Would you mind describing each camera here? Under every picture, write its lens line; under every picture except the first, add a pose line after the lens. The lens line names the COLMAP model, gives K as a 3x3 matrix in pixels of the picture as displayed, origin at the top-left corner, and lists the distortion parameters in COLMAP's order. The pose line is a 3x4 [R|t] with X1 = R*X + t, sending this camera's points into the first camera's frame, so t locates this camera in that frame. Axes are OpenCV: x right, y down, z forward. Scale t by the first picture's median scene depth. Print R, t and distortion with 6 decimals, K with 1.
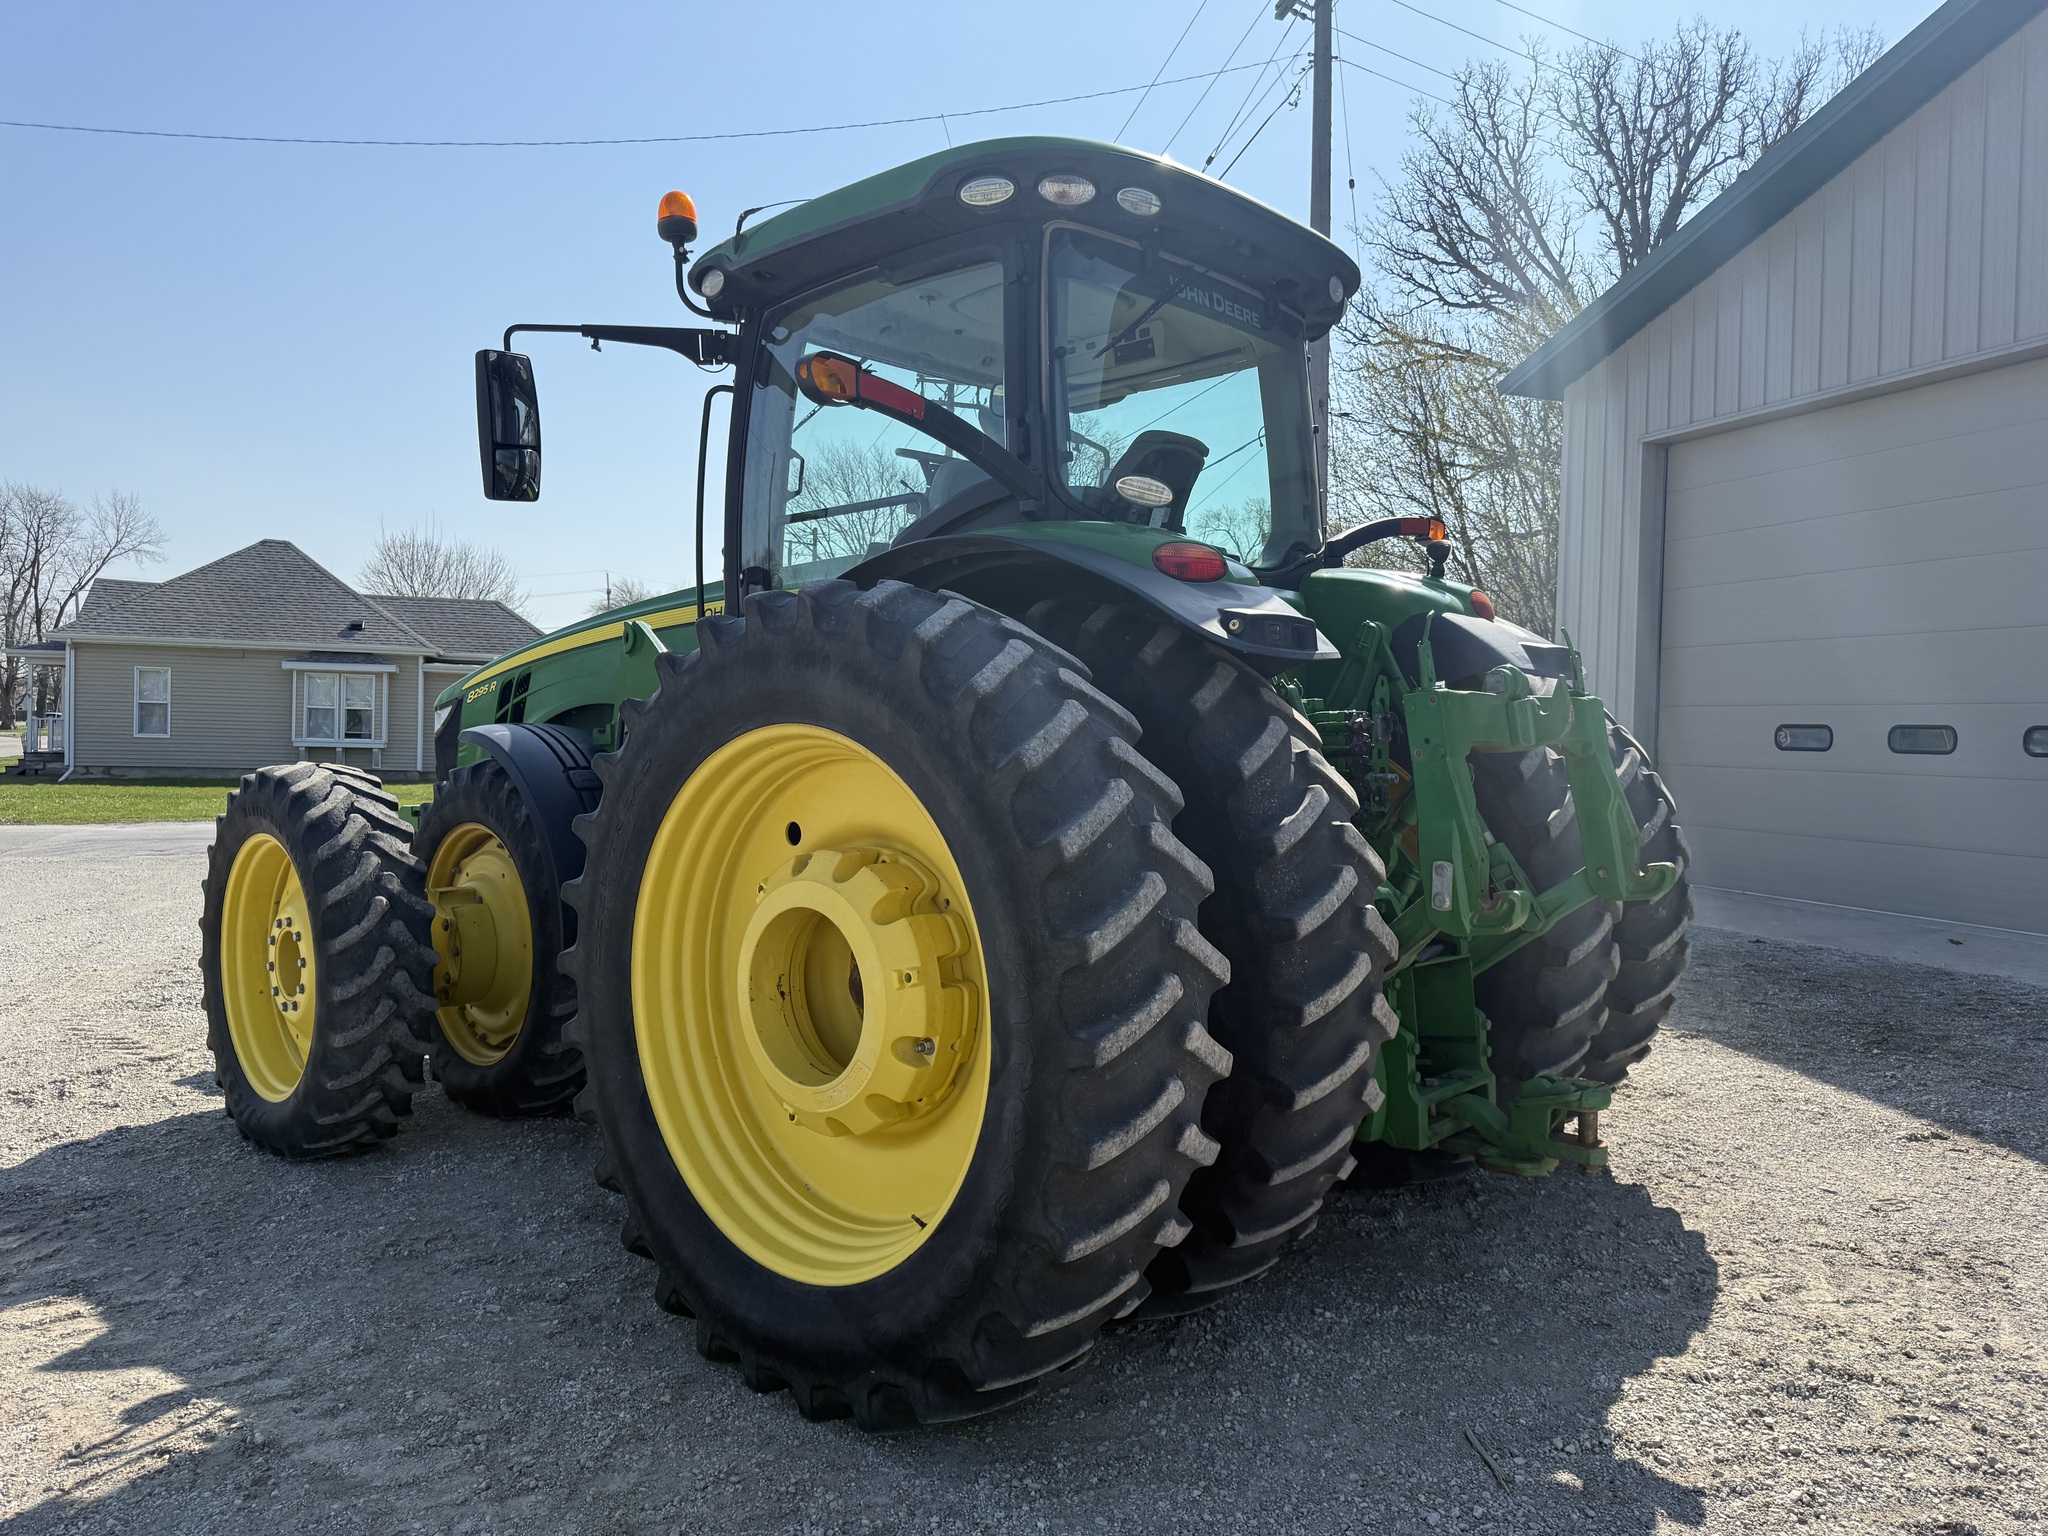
lens RADIAL K [[1484.5, 0, 1026.4], [0, 1484.5, 743.3], [0, 0, 1]] dist [0.002639, 0.003226]
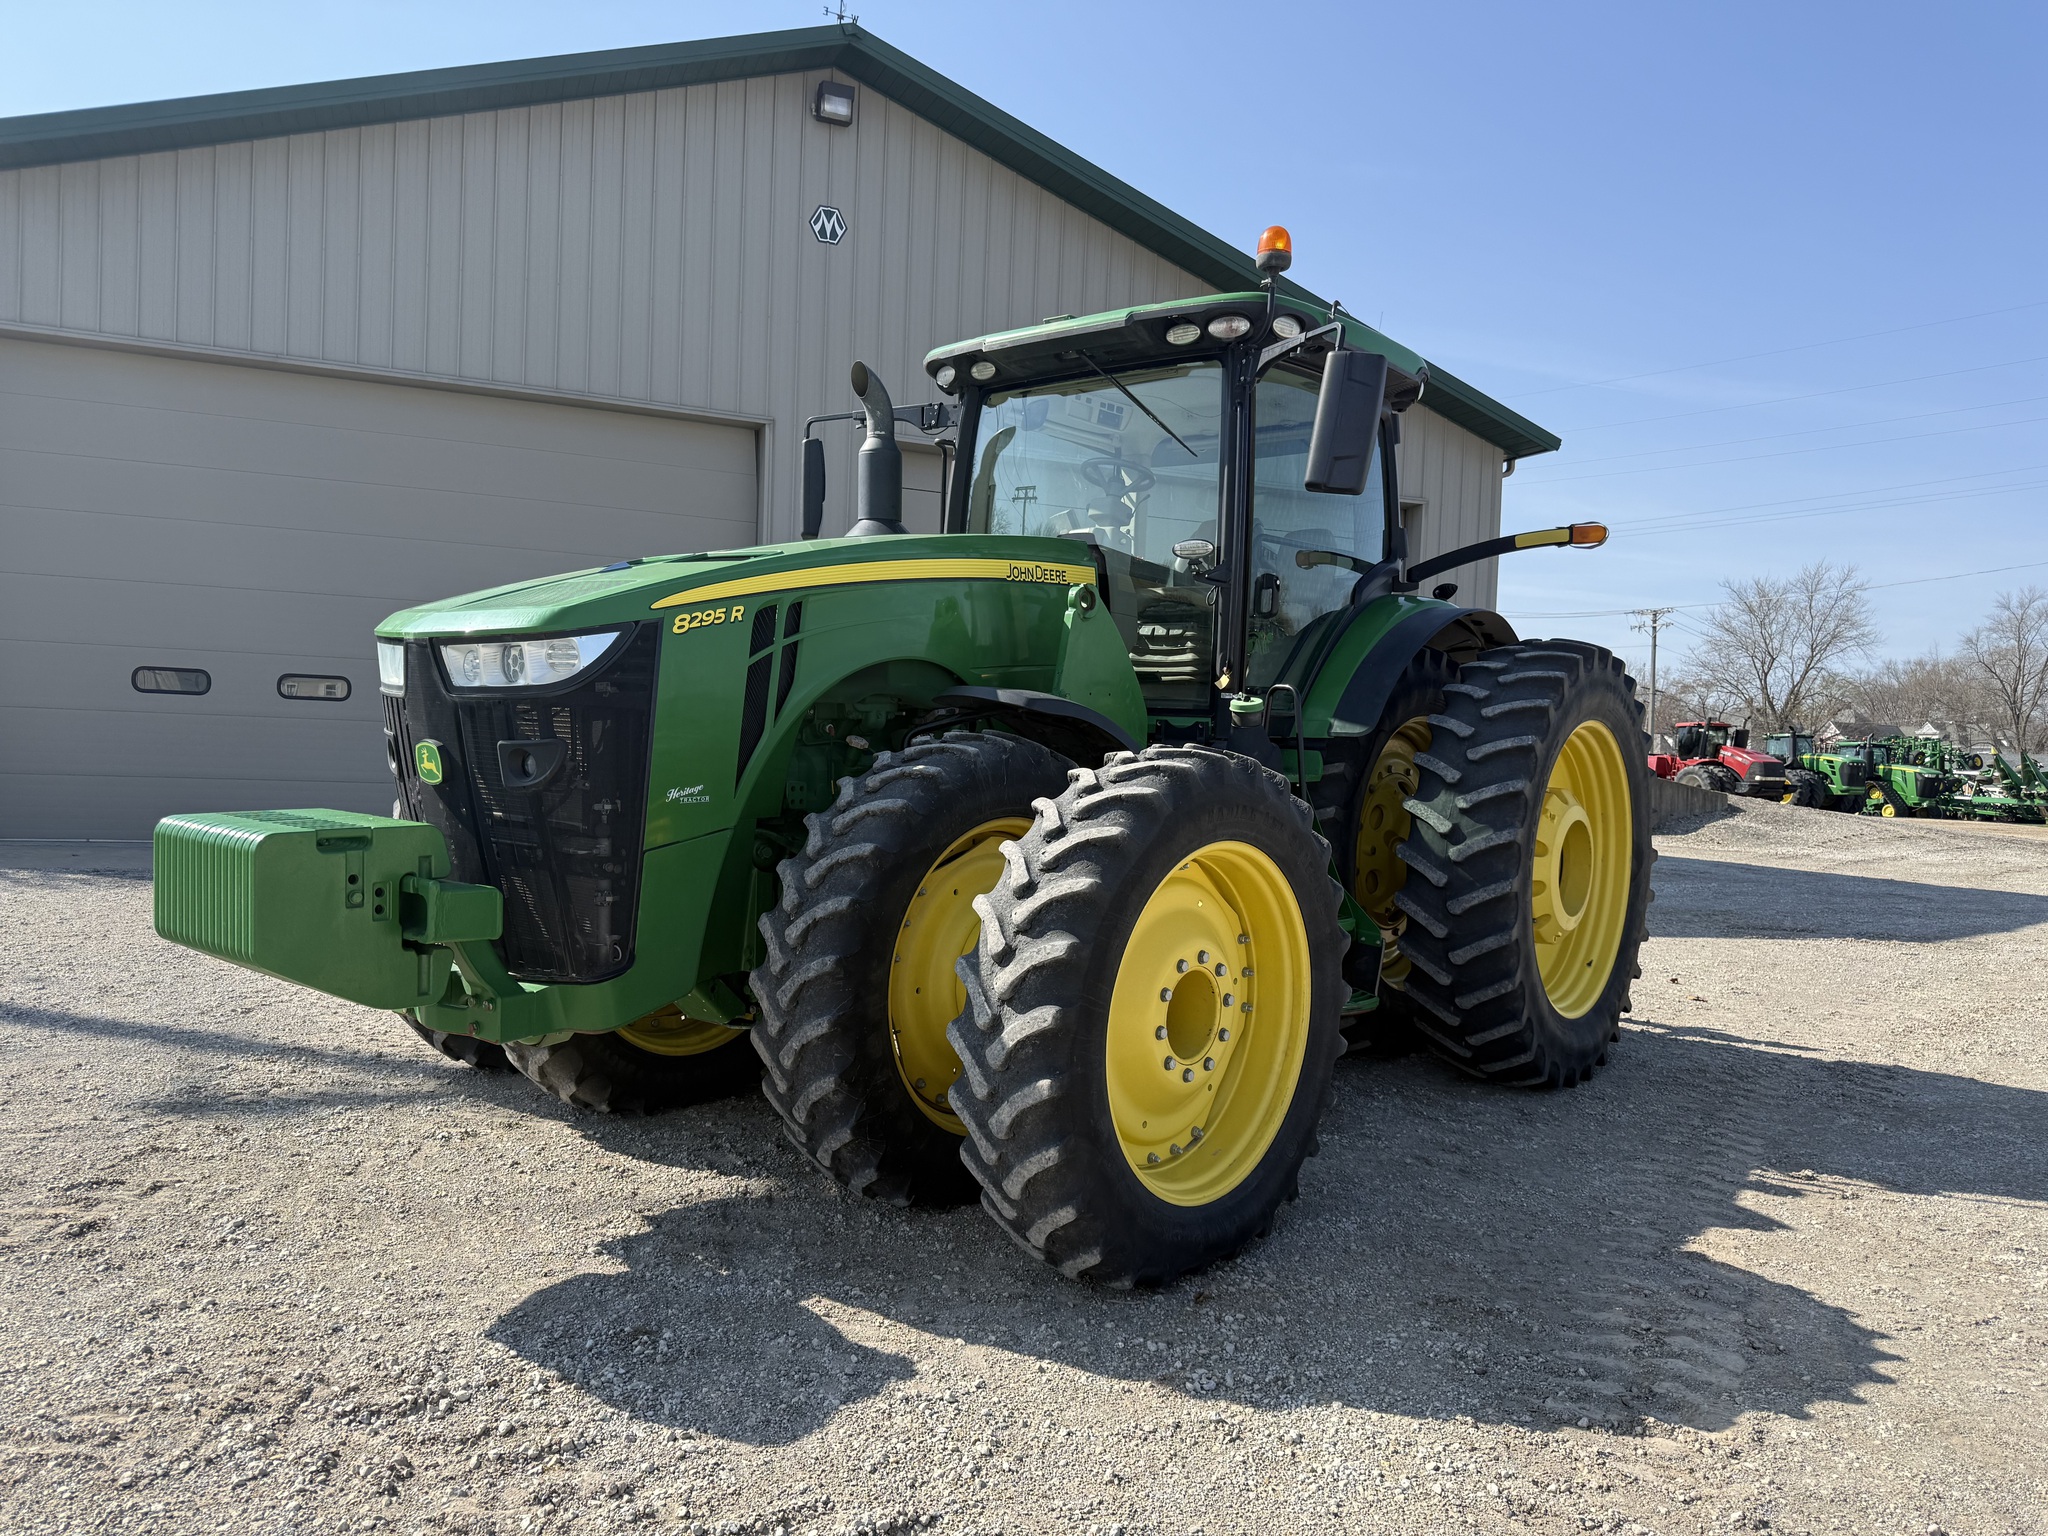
lens RADIAL K [[1441.5, 0, 1017.5], [0, 1441.5, 781.3], [0, 0, 1]] dist [0.033201, -0.005195]
pose [[-0.047118, -0.050493, 0.997612, -1.654451], [-0.028532, 0.998382, 0.049184, -0.002520], [-0.998482, -0.026146, -0.048483, 1.541225]]
